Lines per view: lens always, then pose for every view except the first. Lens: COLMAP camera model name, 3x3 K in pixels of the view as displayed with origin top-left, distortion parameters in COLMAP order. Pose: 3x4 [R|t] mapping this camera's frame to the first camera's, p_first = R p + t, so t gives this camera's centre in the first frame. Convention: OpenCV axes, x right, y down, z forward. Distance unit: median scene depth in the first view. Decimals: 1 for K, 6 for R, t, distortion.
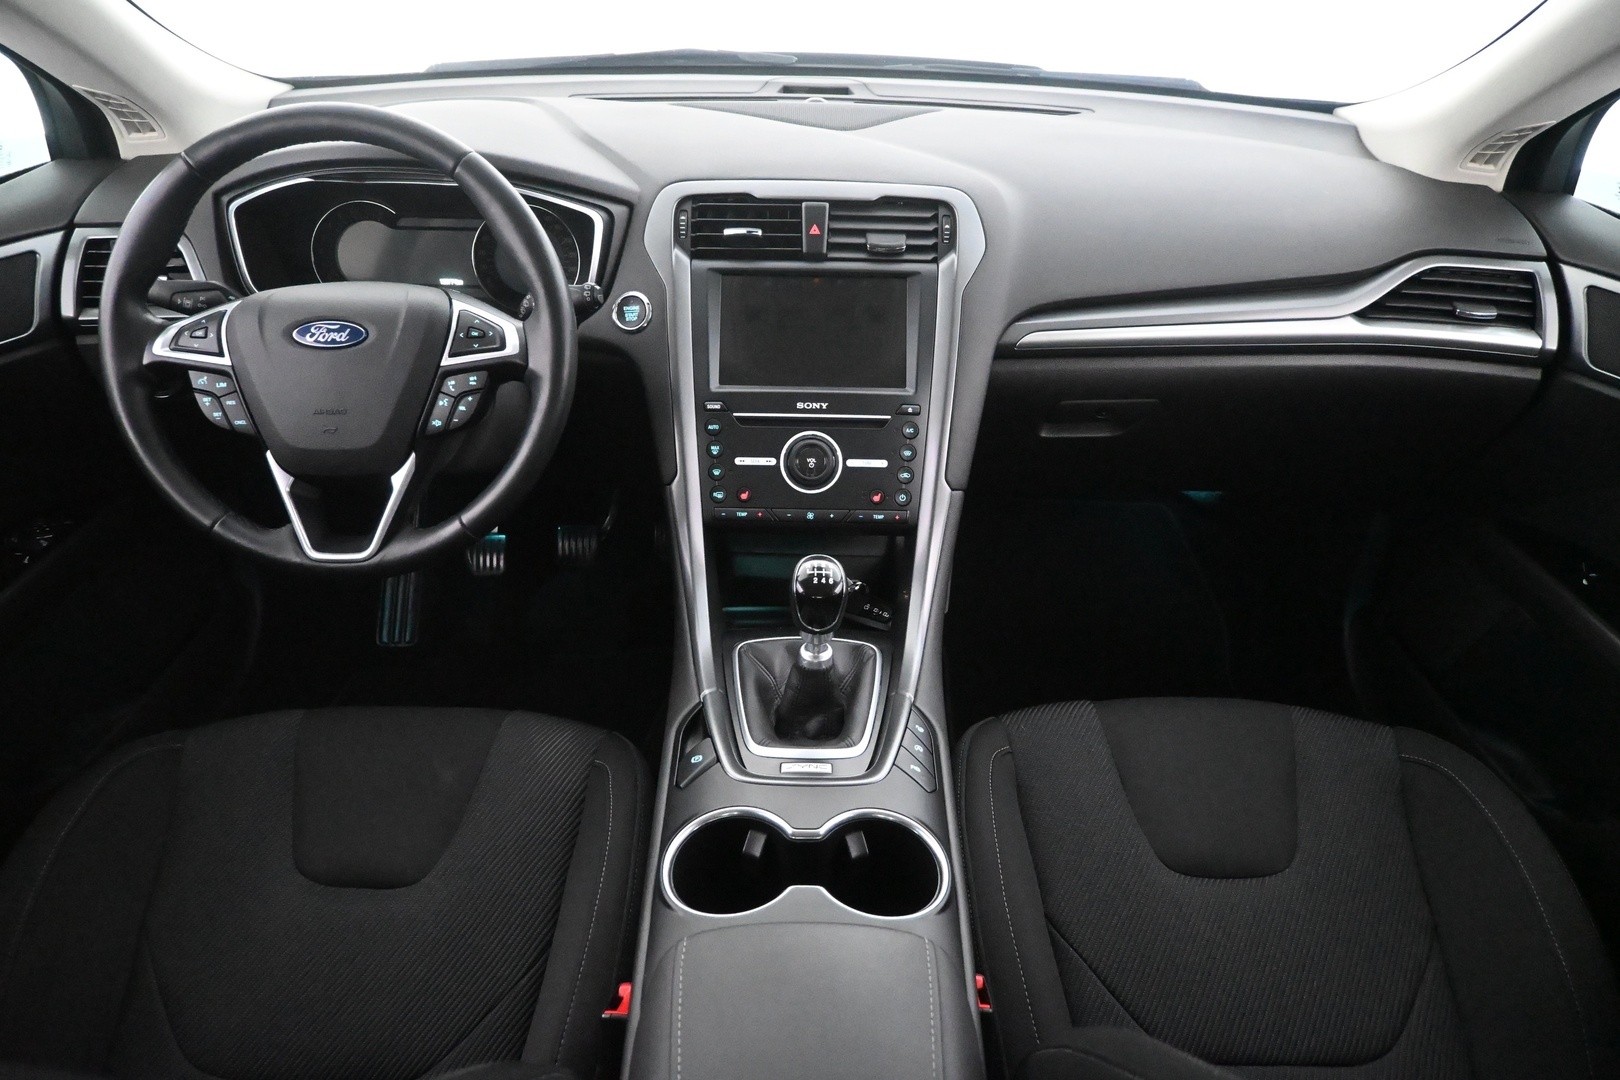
lens RADIAL K [[1086.1, 0, 810.0], [0, 1086.1, 540.0], [0, 0, 1]] dist [-0.013589, -0.000937]
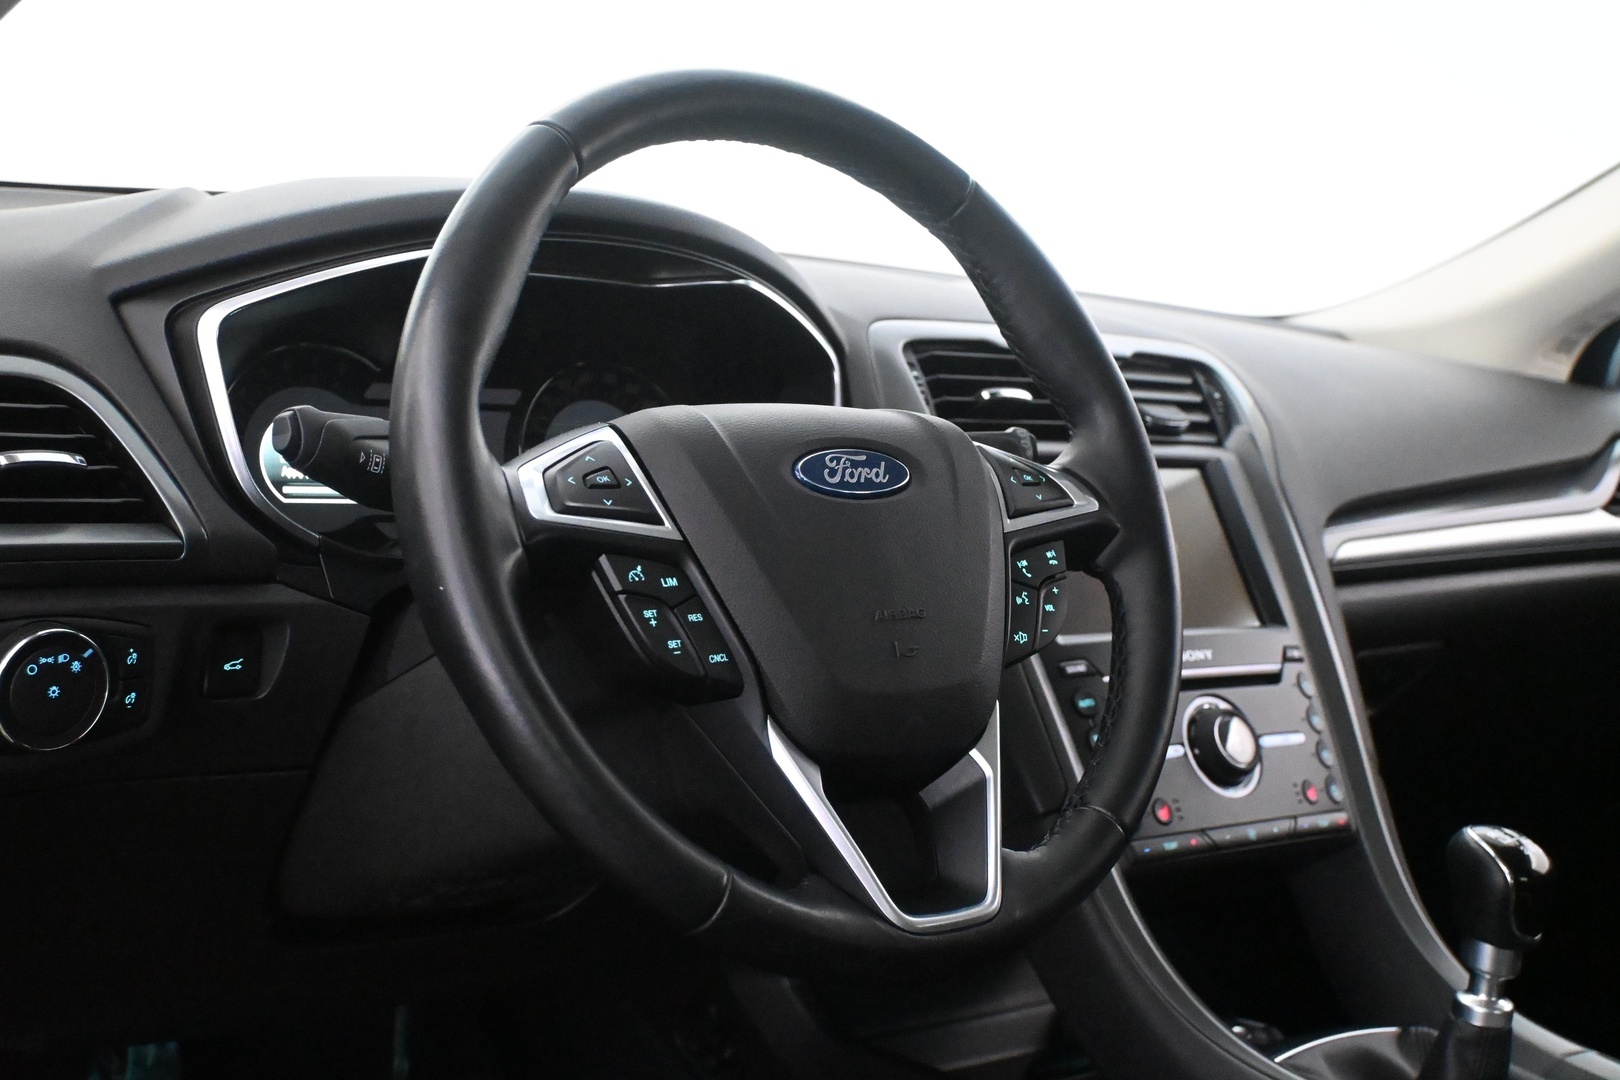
lens RADIAL K [[2088.3, 0, 810.0], [0, 2088.3, 540.0], [0, 0, 1]] dist [0.009383, 0.023225]
pose [[0.775440, -0.026809, 0.630851, -1.036152], [0.267516, 0.918947, -0.289778, 0.109707], [-0.571950, 0.393469, 0.719760, 0.319158]]
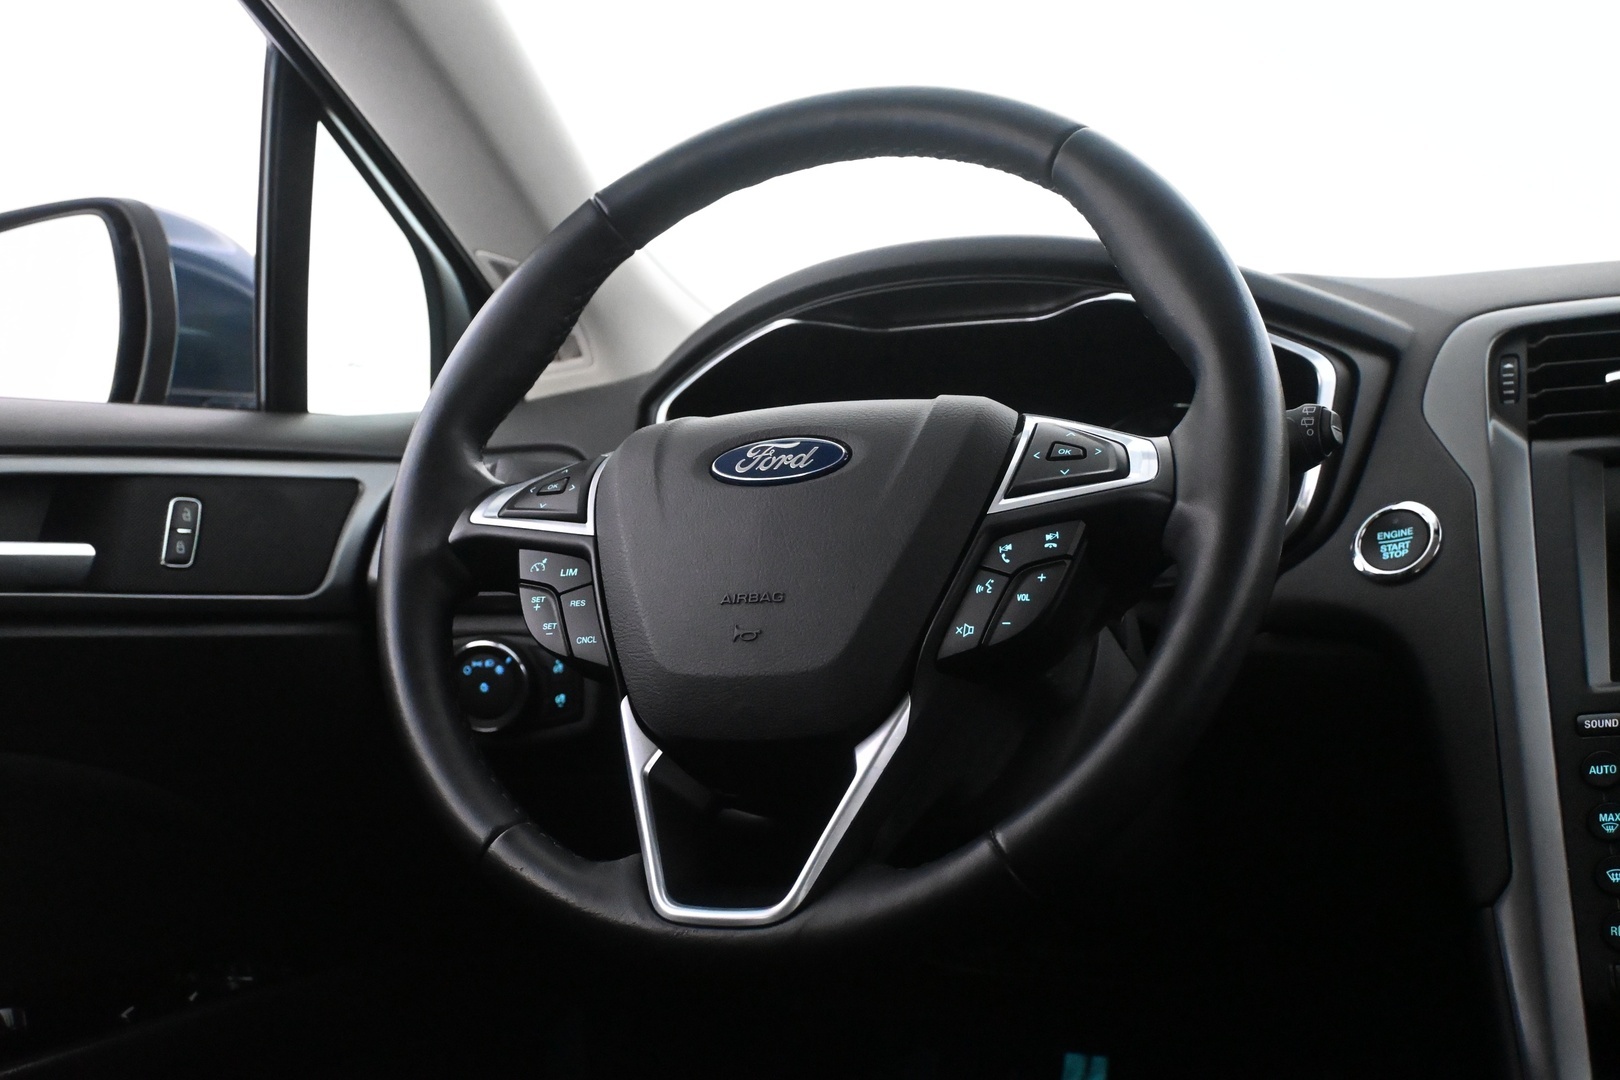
lens RADIAL K [[1816.0, 0, 810.0], [0, 1816.0, 540.0], [0, 0, 1]] dist [-0.010490, -0.012499]
pose [[0.912775, -0.054209, -0.404850, -0.095162], [-0.153355, 0.873166, -0.462669, 0.215170], [0.378582, 0.484398, 0.788691, 0.359598]]
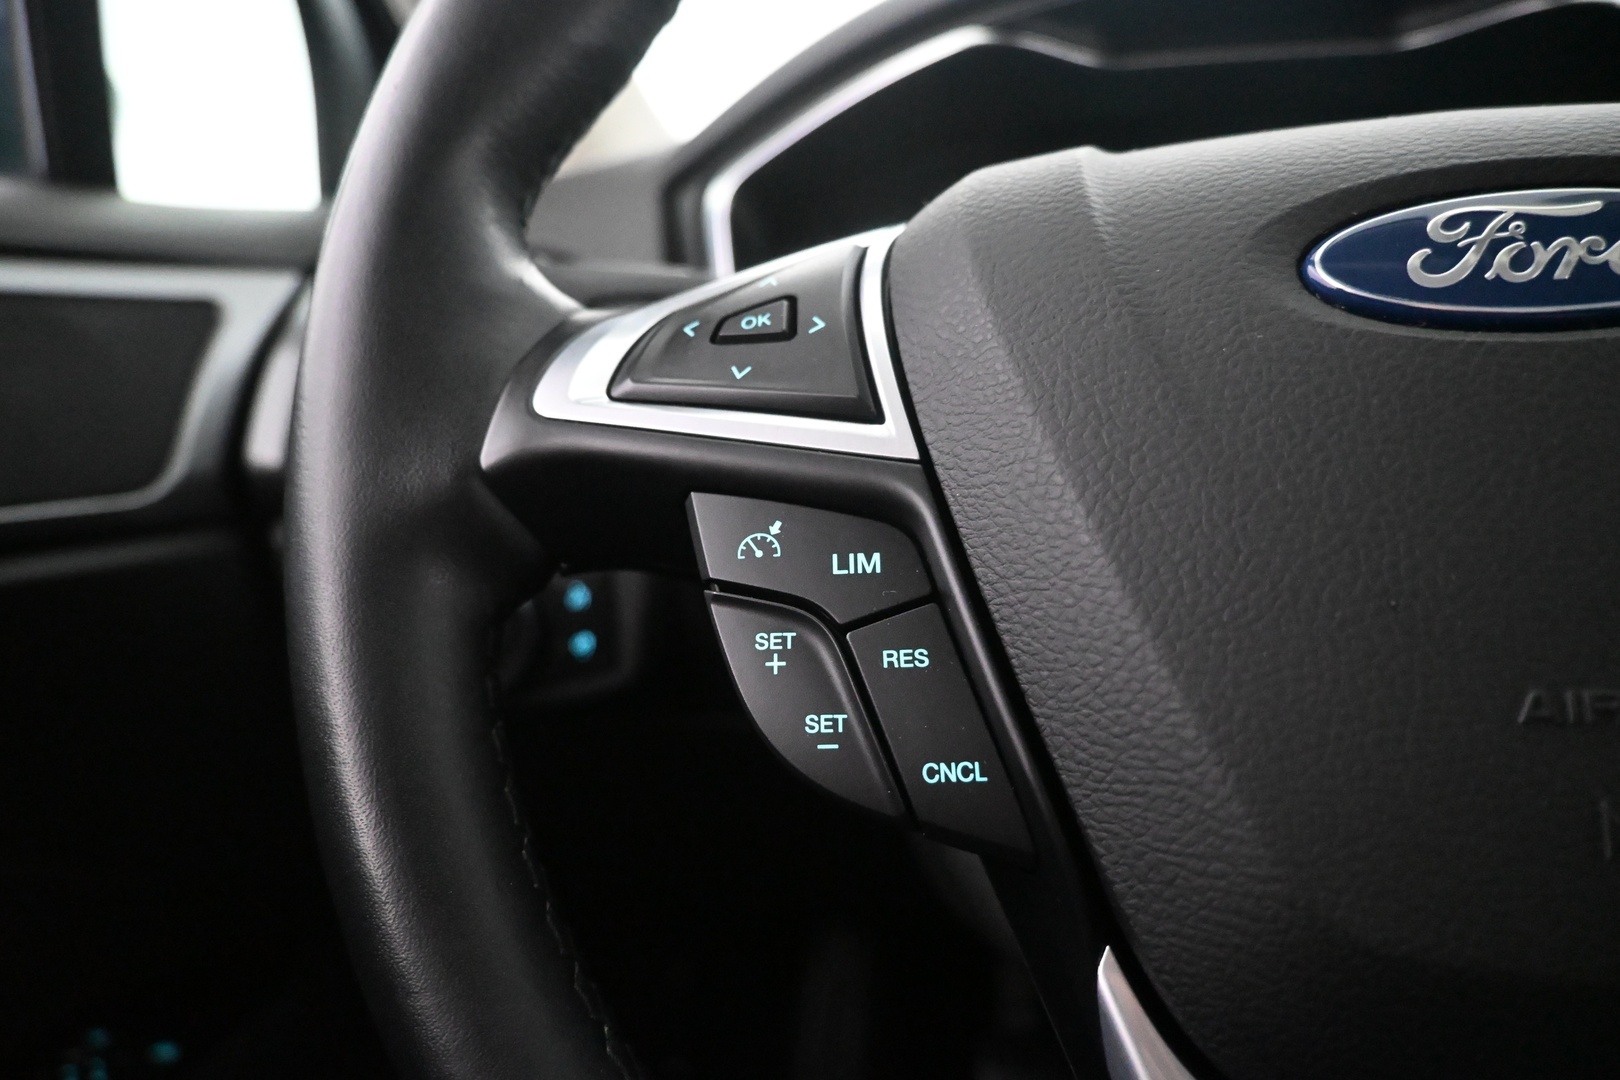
lens RADIAL K [[1110.4, 0, 810.0], [0, 1110.4, 540.0], [0, 0, 1]] dist [-0.001288, 0.000144]
pose [[0.981105, -0.018698, -0.192570, -0.506770], [-0.045958, 0.944310, -0.325833, -0.083700], [0.187938, 0.328526, 0.925608, 0.807977]]
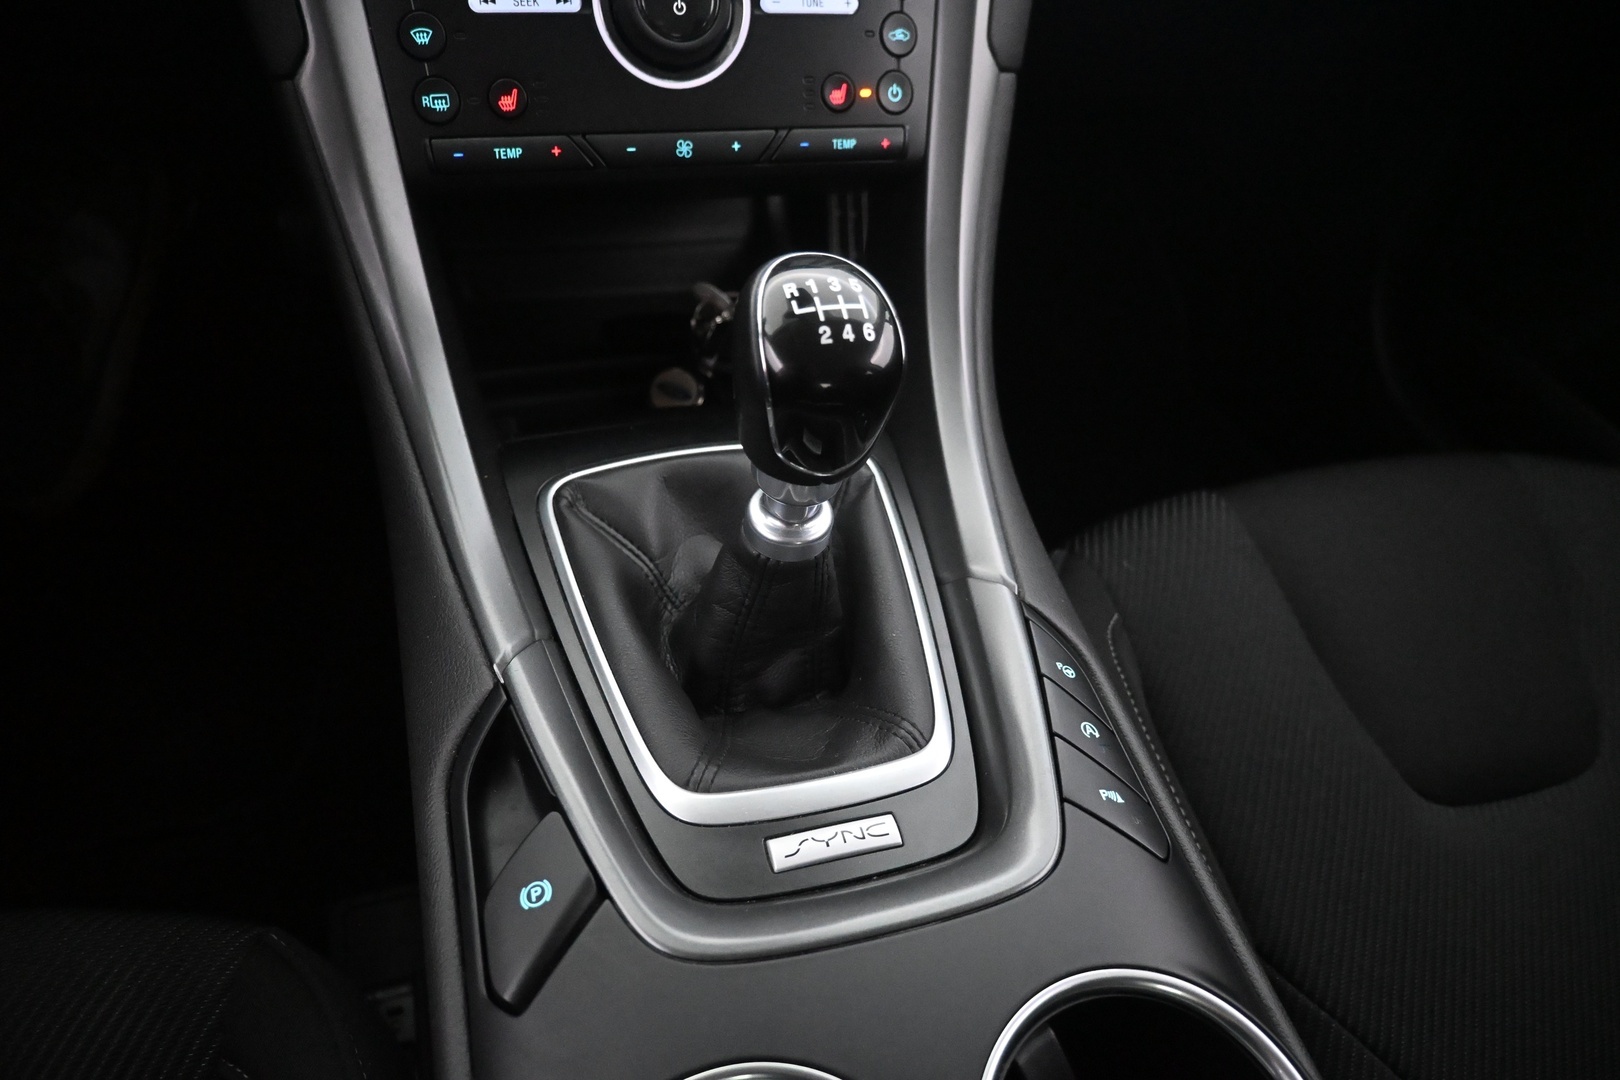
lens RADIAL K [[1086.1, 0, 810.0], [0, 1086.1, 540.0], [0, 0, 1]] dist [-0.013589, -0.000937]
pose [[0.956167, -0.140814, 0.256743, -0.092401], [0.061090, 0.953418, 0.295400, 0.000098], [-0.286380, -0.266767, 0.920229, 0.683954]]
